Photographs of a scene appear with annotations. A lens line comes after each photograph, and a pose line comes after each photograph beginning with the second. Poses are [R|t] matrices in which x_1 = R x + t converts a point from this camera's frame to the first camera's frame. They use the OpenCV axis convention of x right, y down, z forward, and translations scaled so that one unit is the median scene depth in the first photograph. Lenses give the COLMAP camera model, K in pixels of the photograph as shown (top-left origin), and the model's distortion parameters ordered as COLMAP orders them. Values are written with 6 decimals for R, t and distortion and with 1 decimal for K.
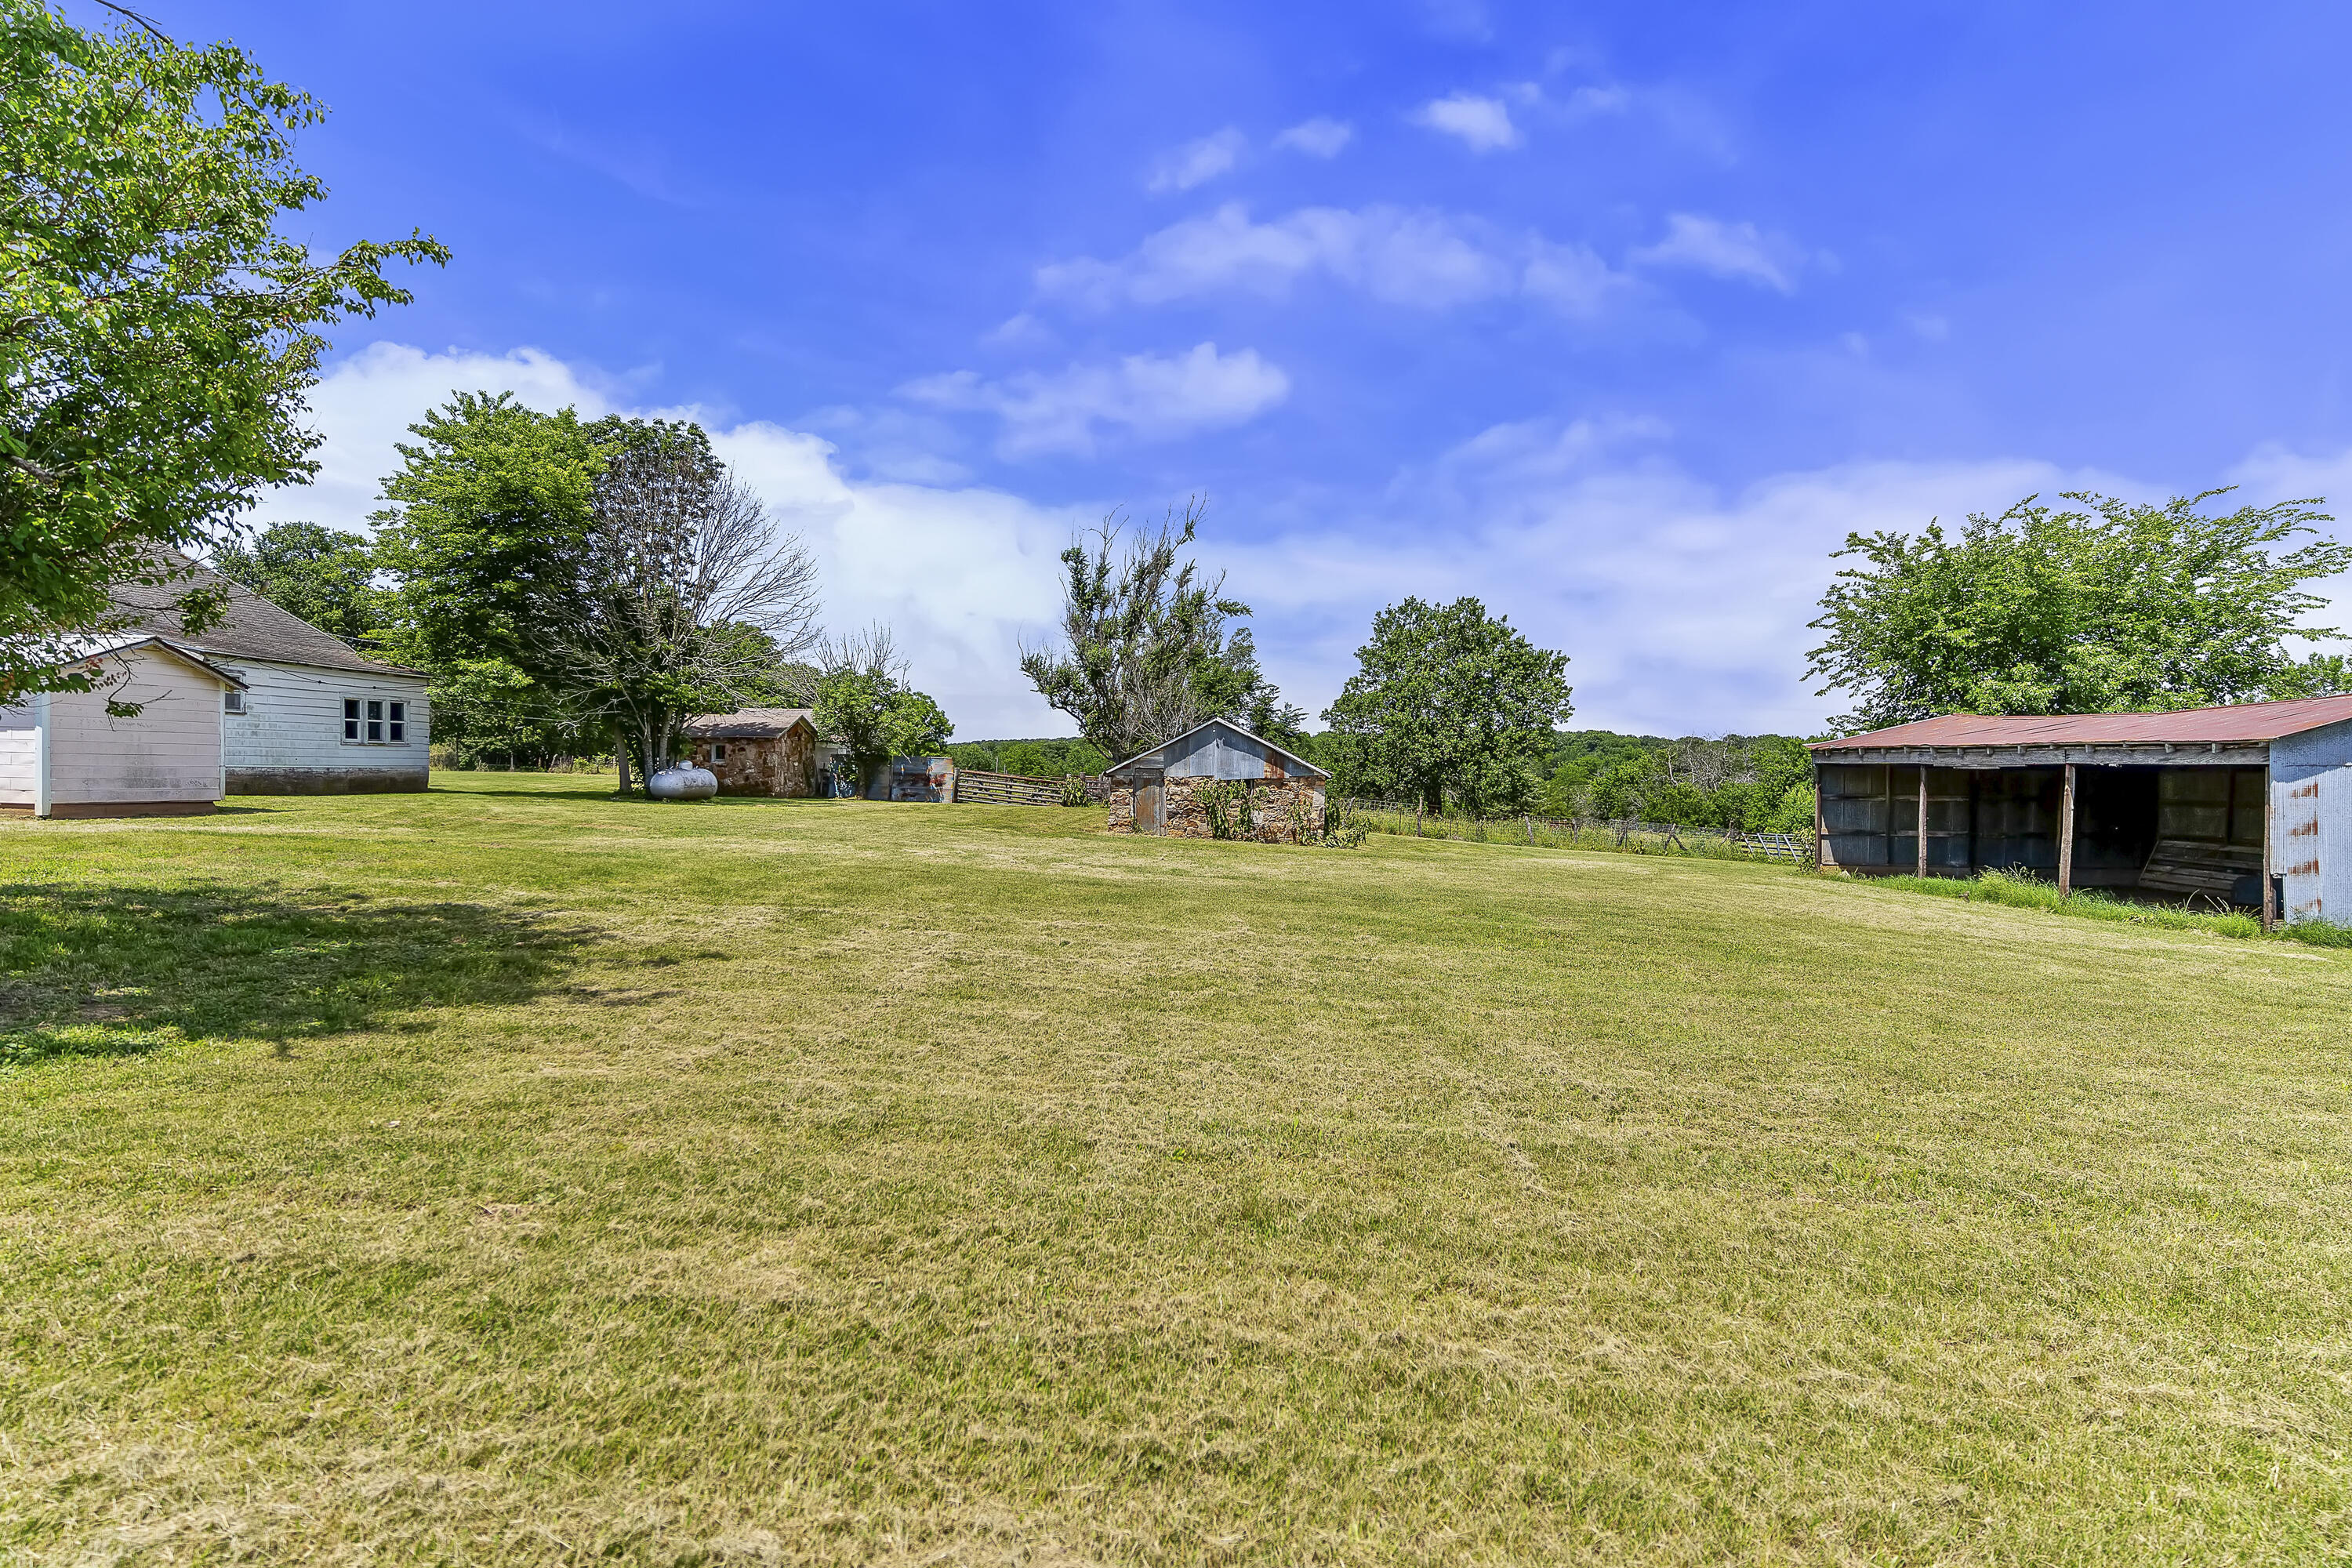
lens RADIAL K [[1151.9, 0, 1179.9], [0, 1151.9, 780.1], [0, 0, 1]] dist [0.004066, -0.000946]
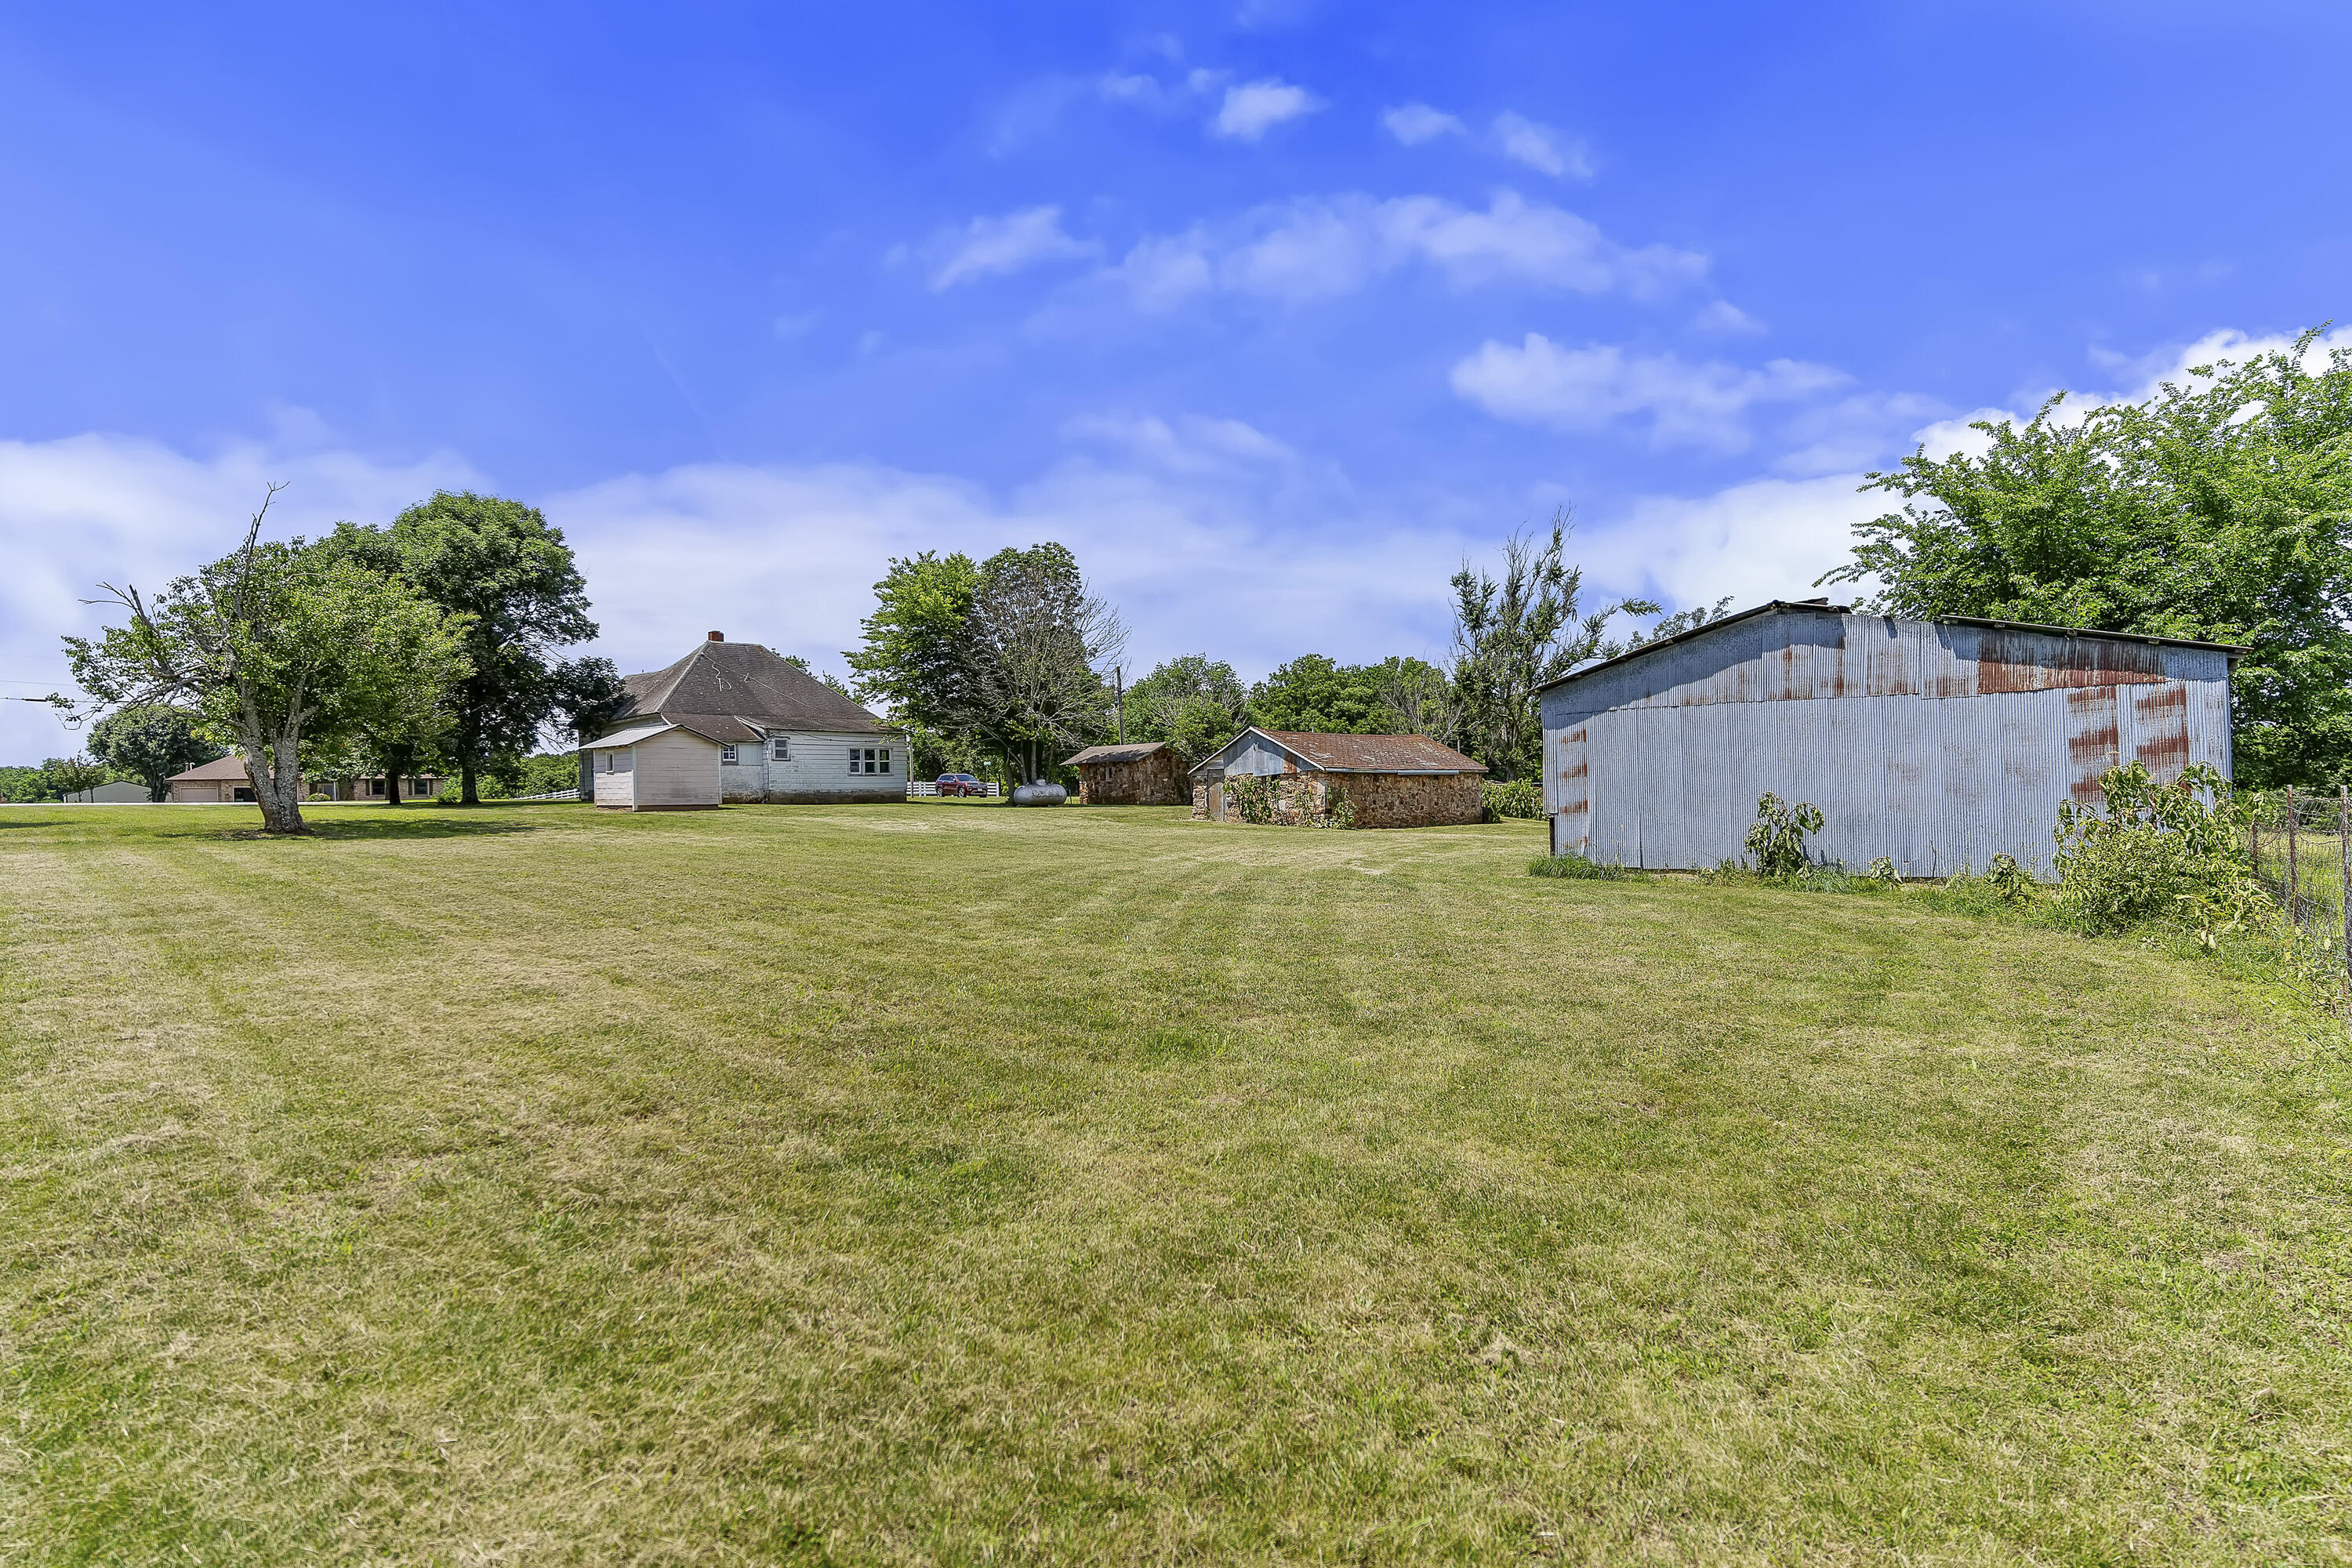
lens RADIAL K [[1151.9, 0, 1163.2], [0, 1151.9, 797.2], [0, 0, 1]] dist [0.004066, -0.000946]
pose [[0.791735, -0.027895, -0.610228, 0.714377], [0.023230, 0.999609, -0.015554, 0.039942], [0.610423, -0.001861, 0.792073, -0.055575]]
